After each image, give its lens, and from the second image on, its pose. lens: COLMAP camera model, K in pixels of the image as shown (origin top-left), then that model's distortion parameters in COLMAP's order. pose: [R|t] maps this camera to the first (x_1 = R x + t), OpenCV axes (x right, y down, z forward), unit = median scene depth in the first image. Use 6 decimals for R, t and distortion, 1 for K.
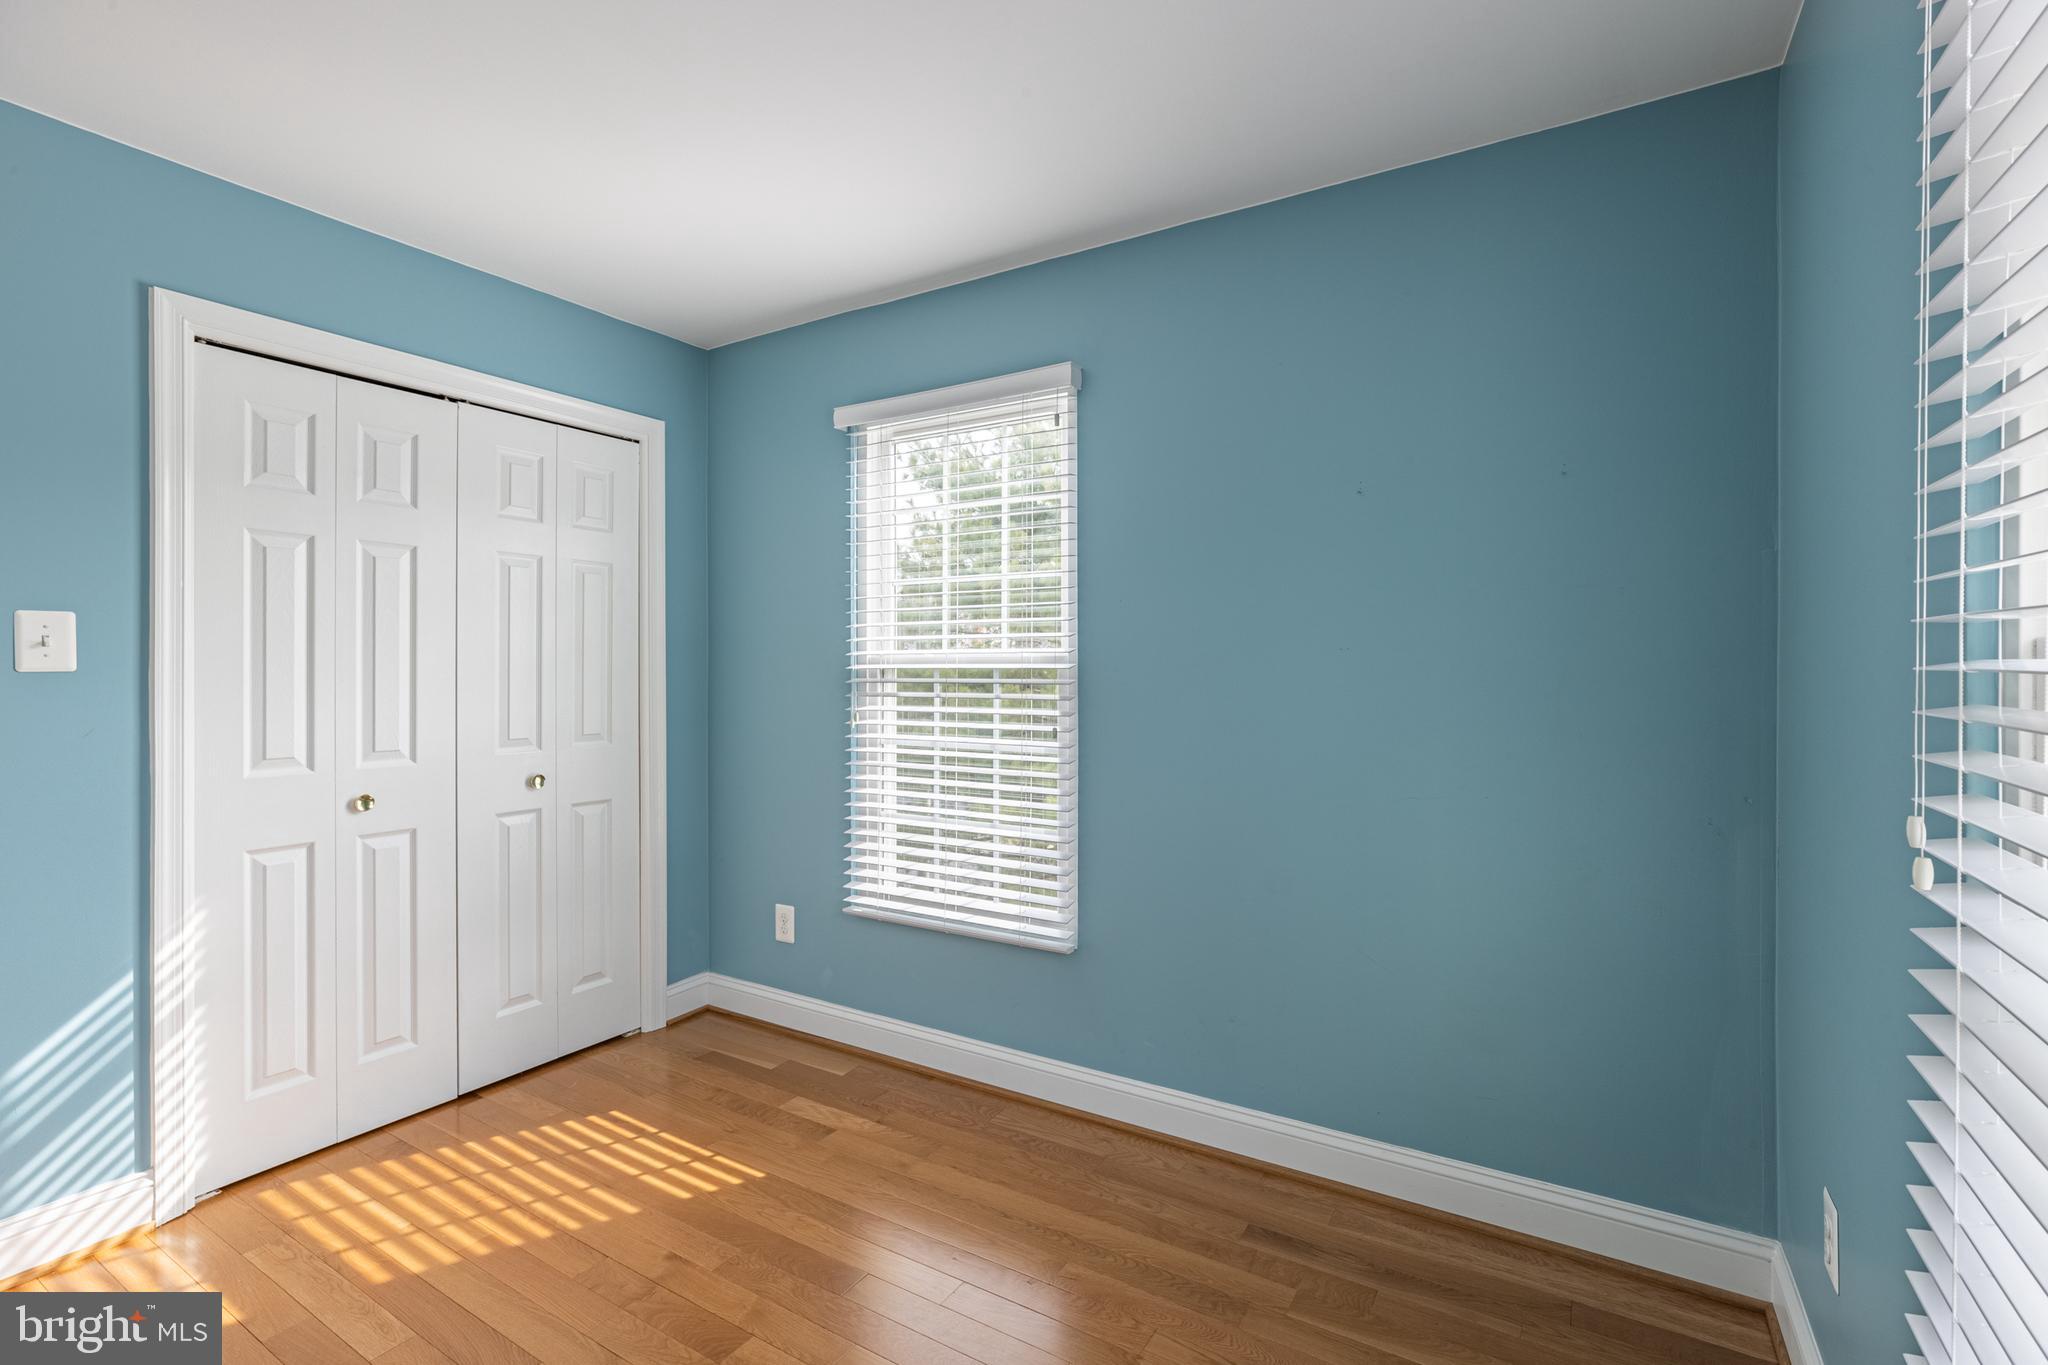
lens RADIAL K [[924.8, 0, 1026.4], [0, 924.8, 670.9], [0, 0, 1]] dist [-0.008681, 0.004280]
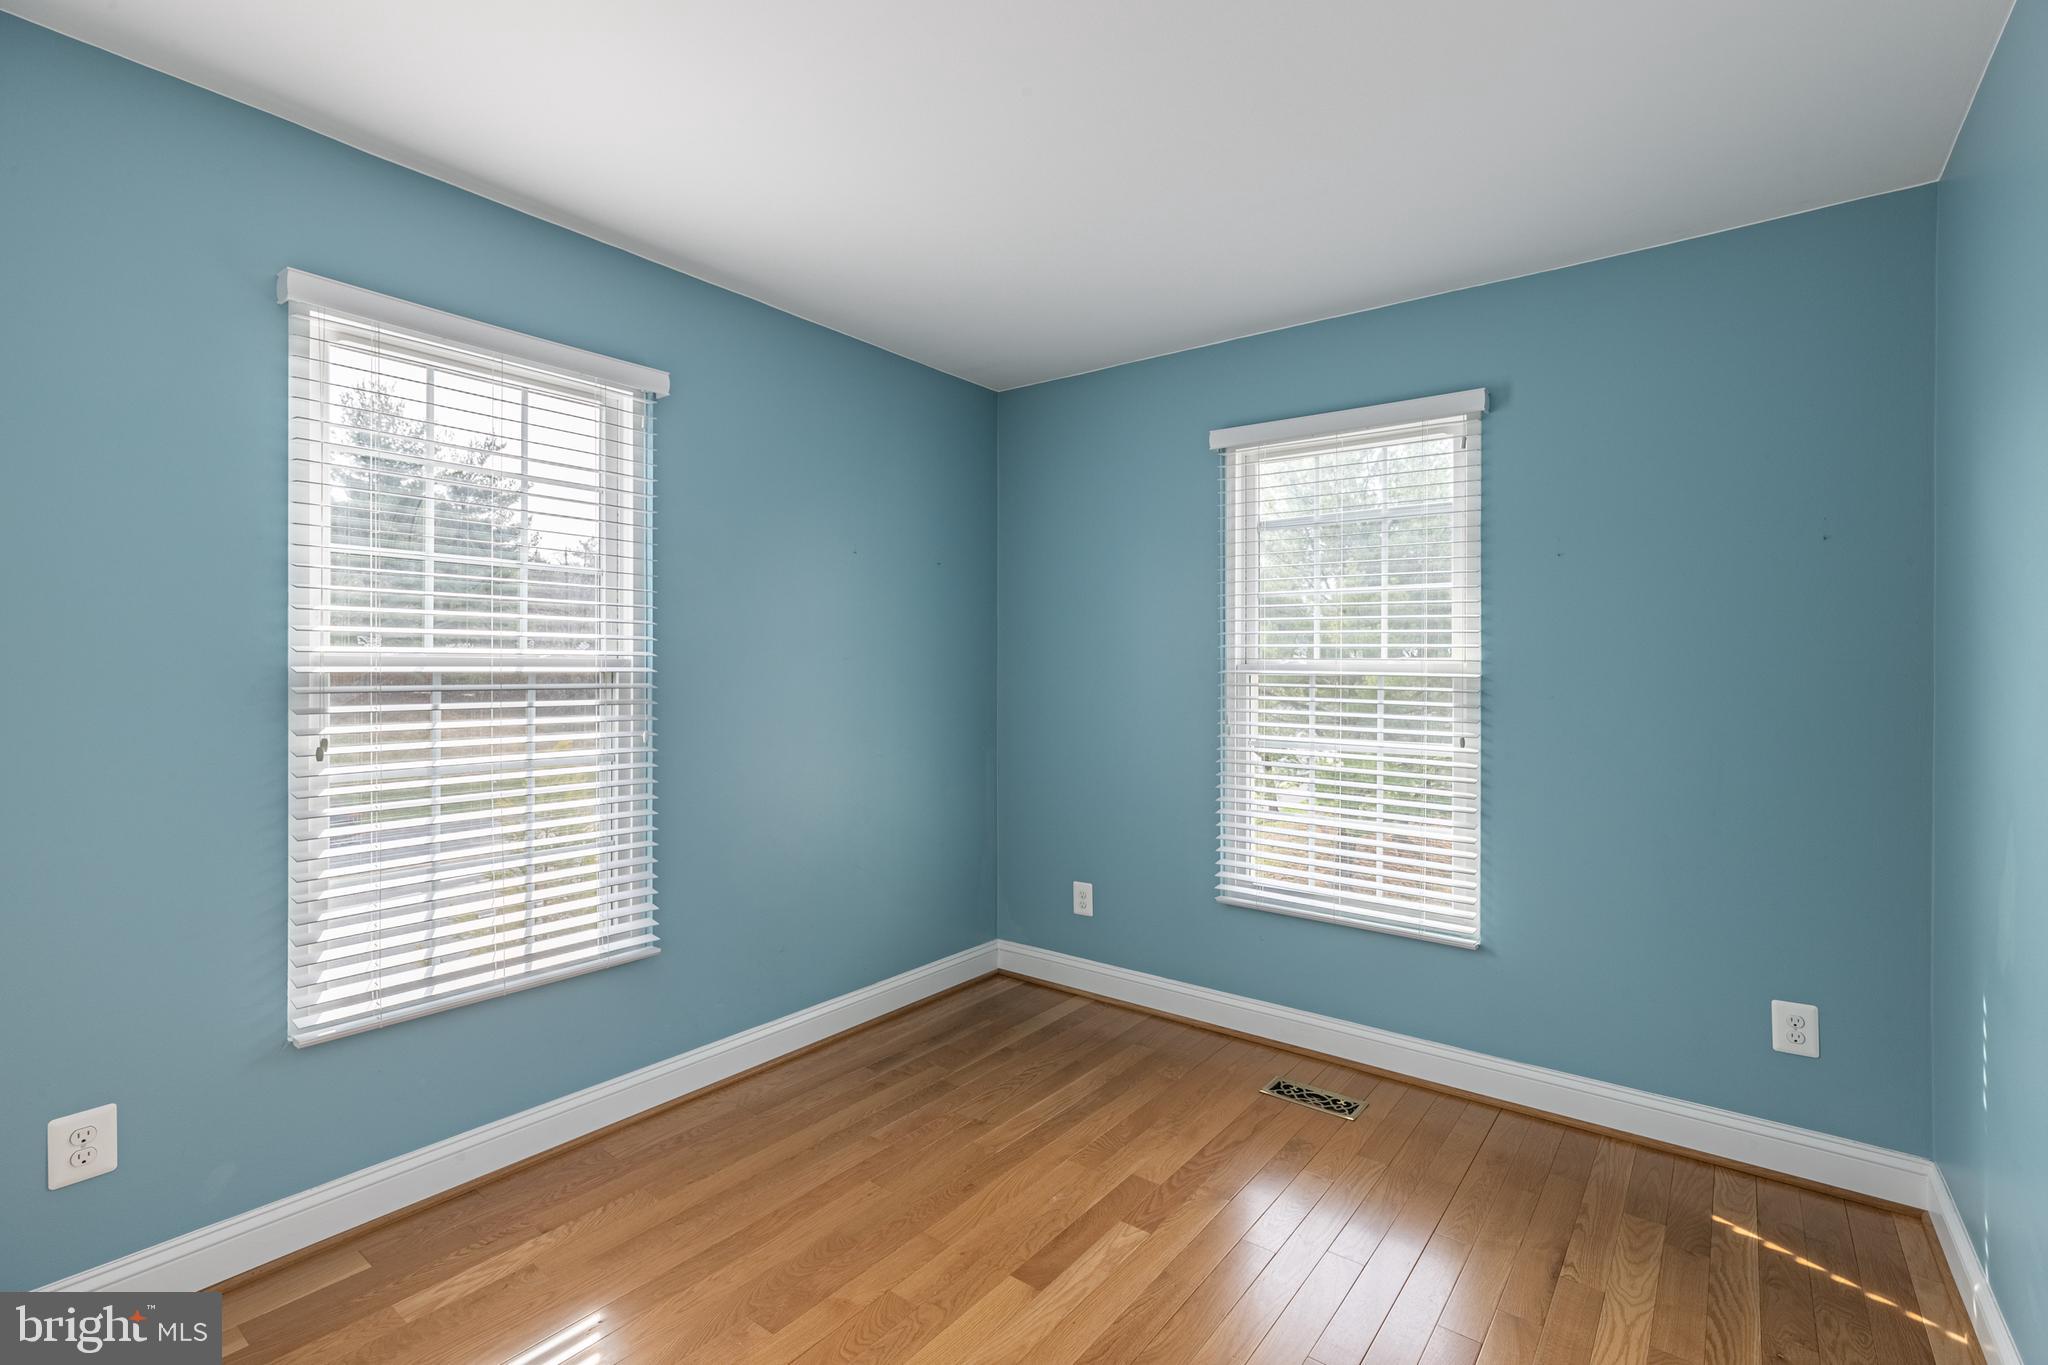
lens RADIAL K [[924.8, 0, 1026.4], [0, 924.8, 670.9], [0, 0, 1]] dist [-0.008681, 0.004280]
pose [[0.105314, 0.000633, 0.994439, -0.918928], [0.002920, 0.999995, -0.000946, -0.001885], [-0.994435, 0.003004, 0.105312, 0.491660]]
